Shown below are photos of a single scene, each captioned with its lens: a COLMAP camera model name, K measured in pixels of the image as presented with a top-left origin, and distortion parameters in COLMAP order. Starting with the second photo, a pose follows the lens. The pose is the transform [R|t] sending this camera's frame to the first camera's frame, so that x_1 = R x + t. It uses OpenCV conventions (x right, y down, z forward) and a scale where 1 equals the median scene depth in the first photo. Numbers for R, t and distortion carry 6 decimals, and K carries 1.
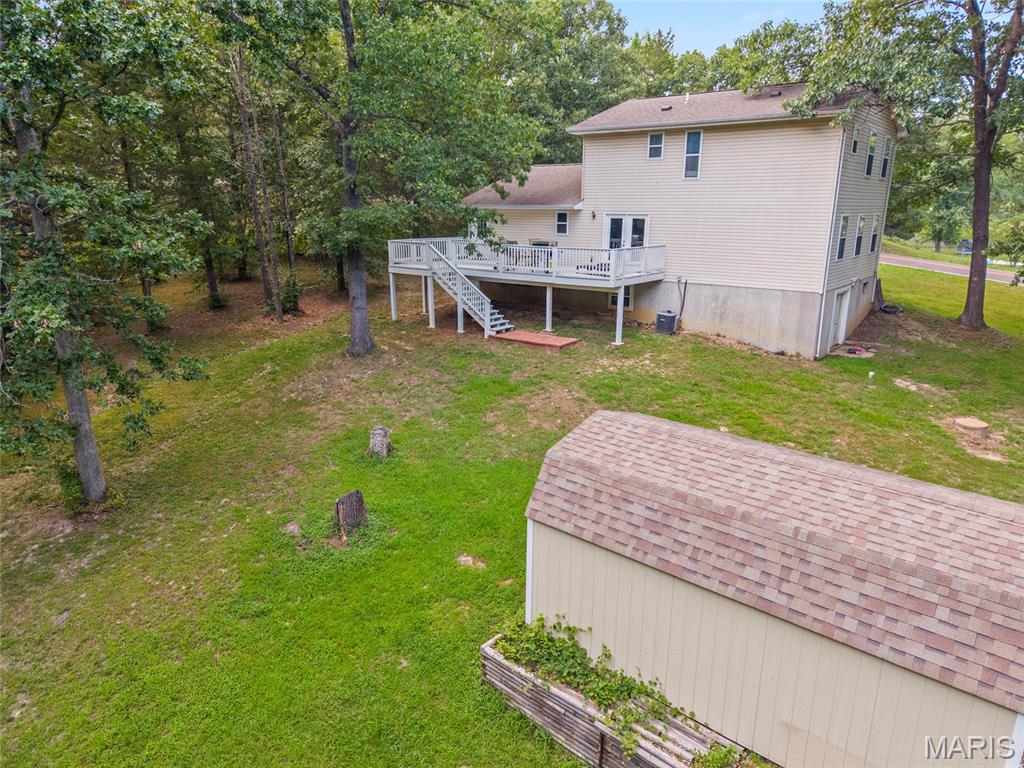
lens RADIAL K [[668.8, 0, 512.0], [0, 668.8, 384.0], [0, 0, 1]] dist [-0.021362, -0.000623]
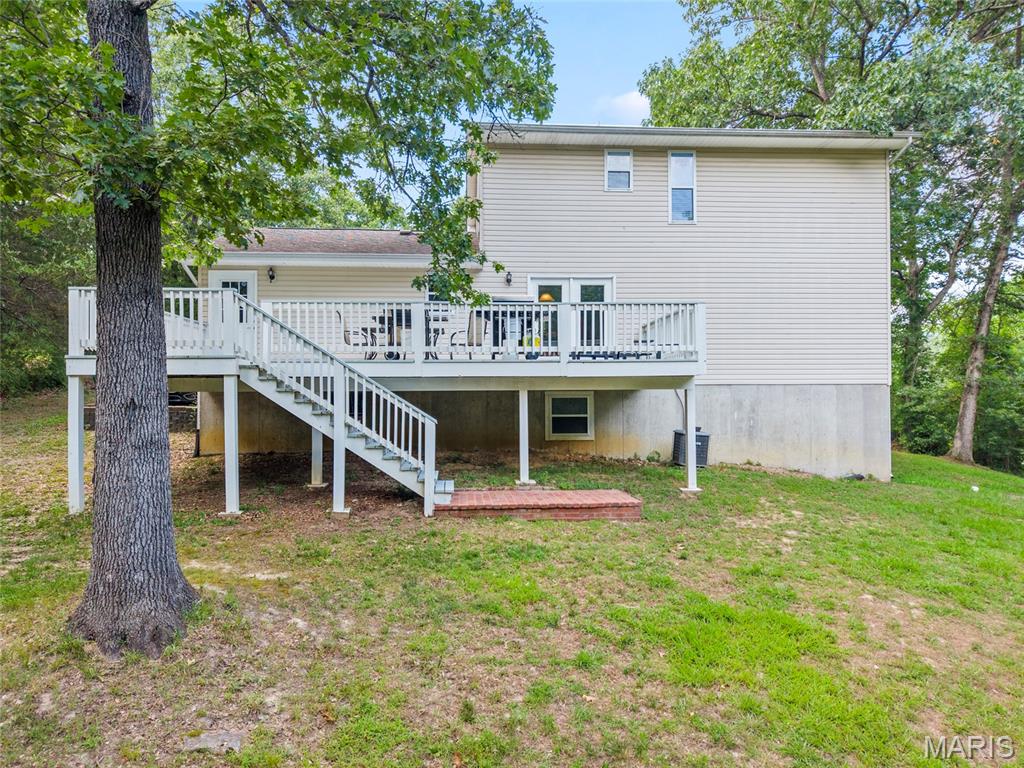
lens RADIAL K [[668.8, 0, 512.0], [0, 668.8, 384.0], [0, 0, 1]] dist [-0.021362, -0.000623]
pose [[0.745083, 0.007744, 0.666927, -0.277071], [0.170124, 0.964651, -0.201262, -0.056604], [-0.644910, 0.263418, 0.717428, 0.672452]]
